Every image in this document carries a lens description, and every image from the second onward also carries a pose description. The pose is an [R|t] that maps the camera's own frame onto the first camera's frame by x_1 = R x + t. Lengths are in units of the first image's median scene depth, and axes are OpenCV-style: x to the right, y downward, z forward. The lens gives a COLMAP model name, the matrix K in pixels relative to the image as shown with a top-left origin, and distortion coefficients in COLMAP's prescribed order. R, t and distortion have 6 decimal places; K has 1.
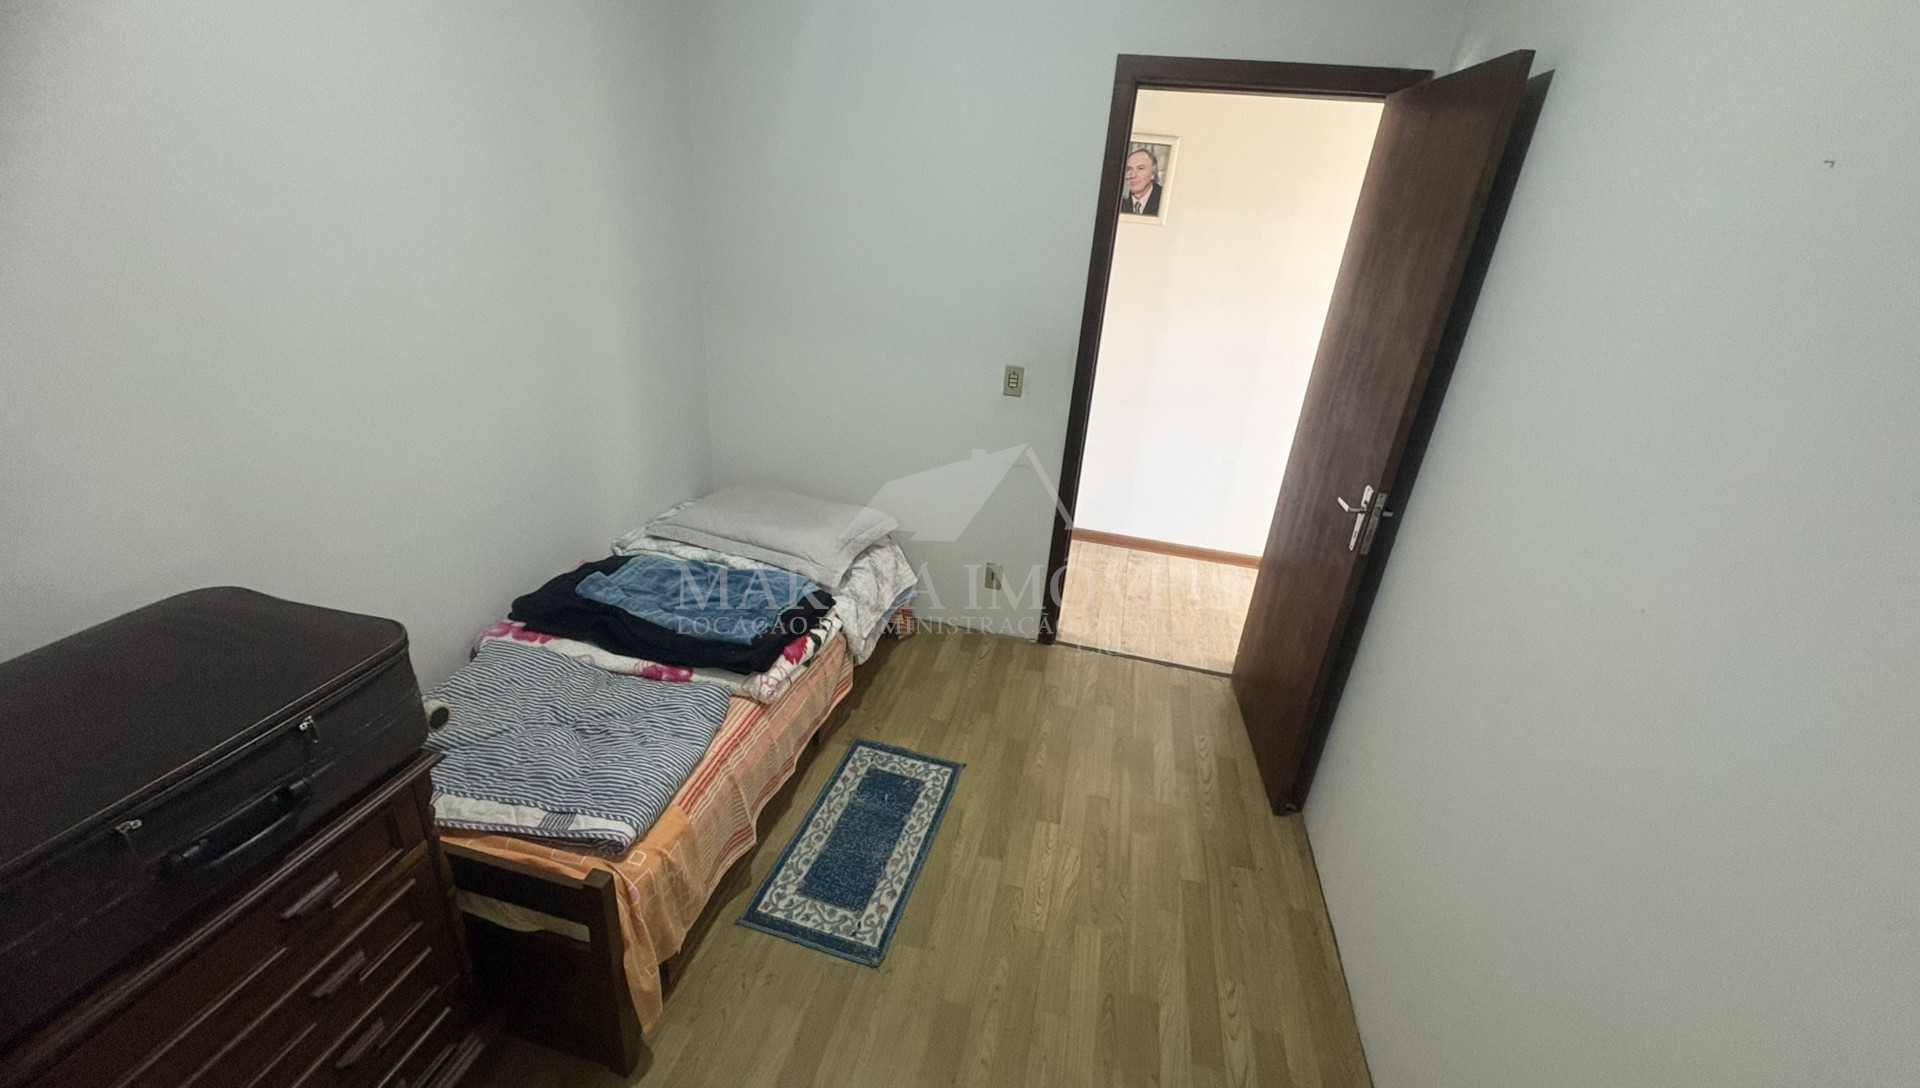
lens RADIAL K [[765.2, 0, 962.6], [0, 765.2, 541.6], [0, 0, 1]] dist [-0.013212, -0.000456]
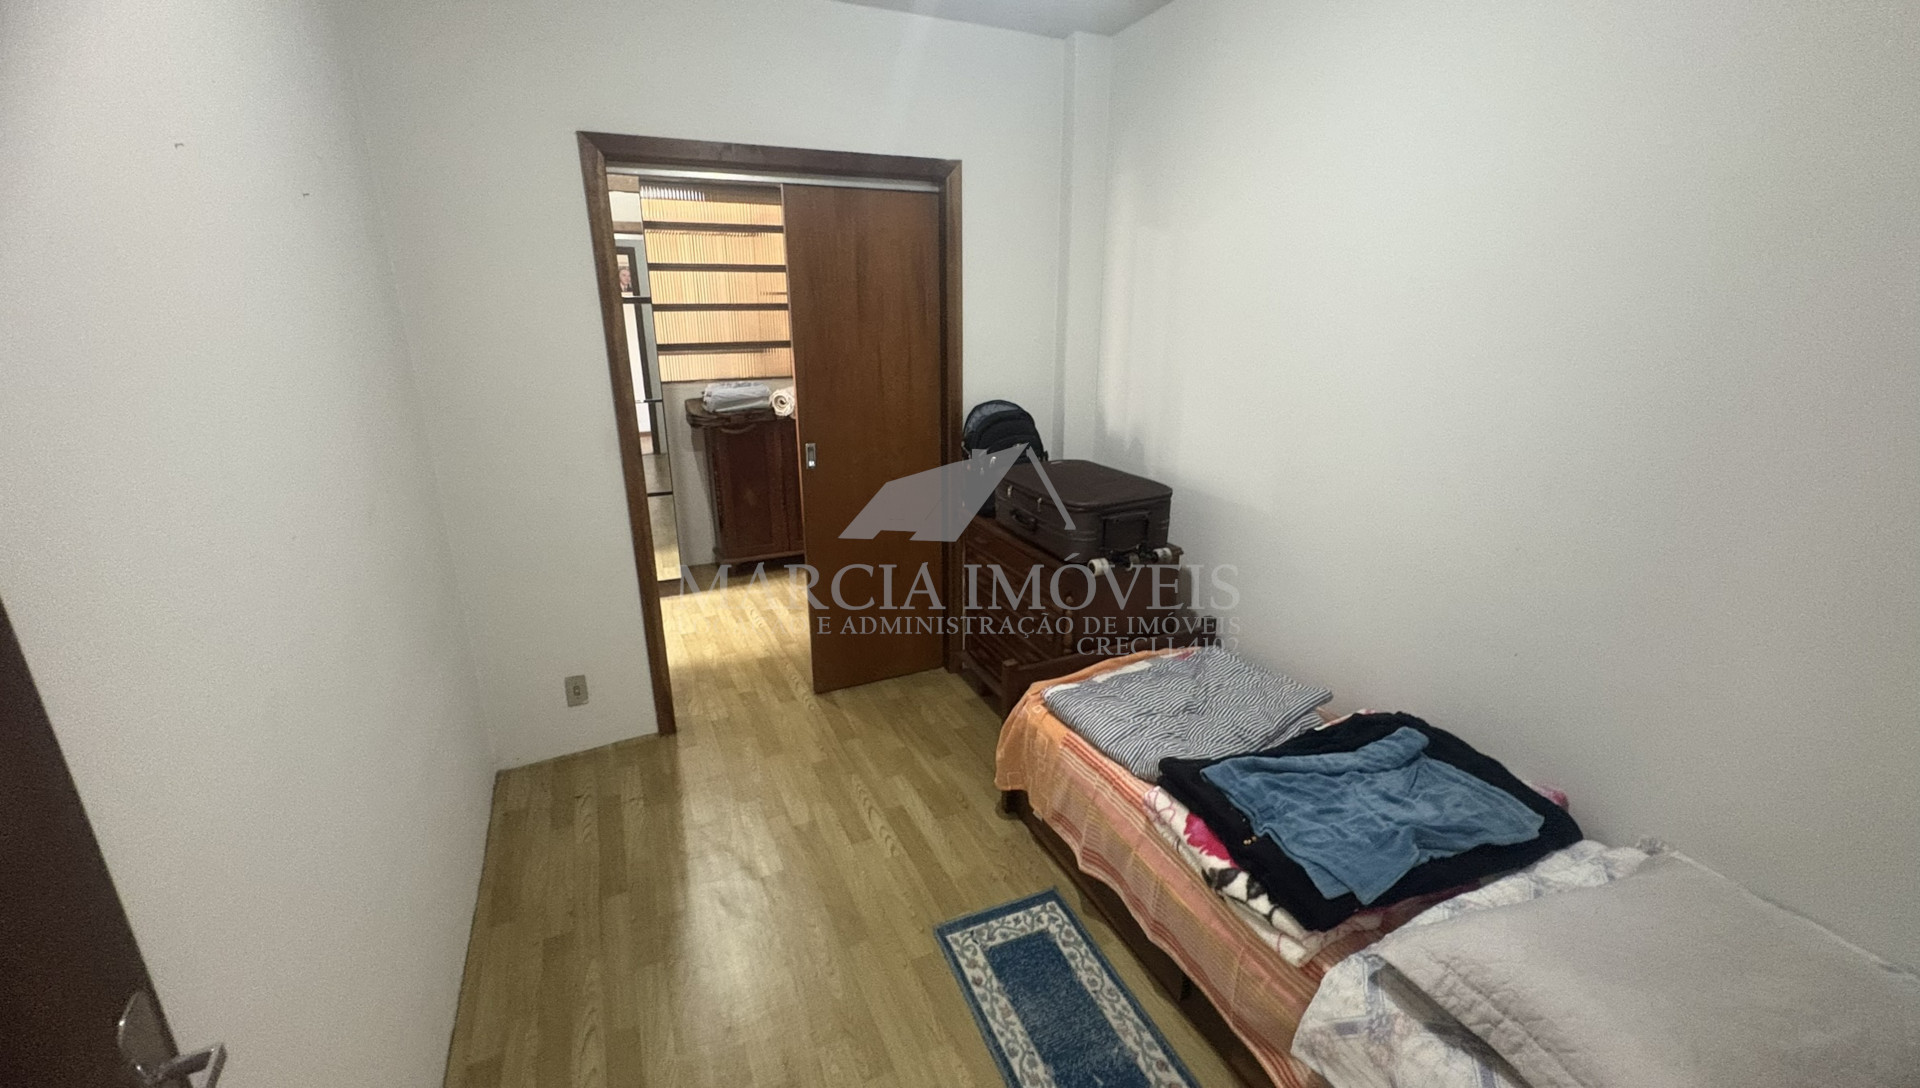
lens RADIAL K [[765.2, 0, 962.1], [0, 765.2, 542.5], [0, 0, 1]] dist [-0.013212, -0.000456]
pose [[-0.783678, 0.110565, -0.611248, 0.435653], [-0.311870, 0.780981, 0.541114, -0.459889], [0.537202, 0.614690, -0.577556, 1.203601]]
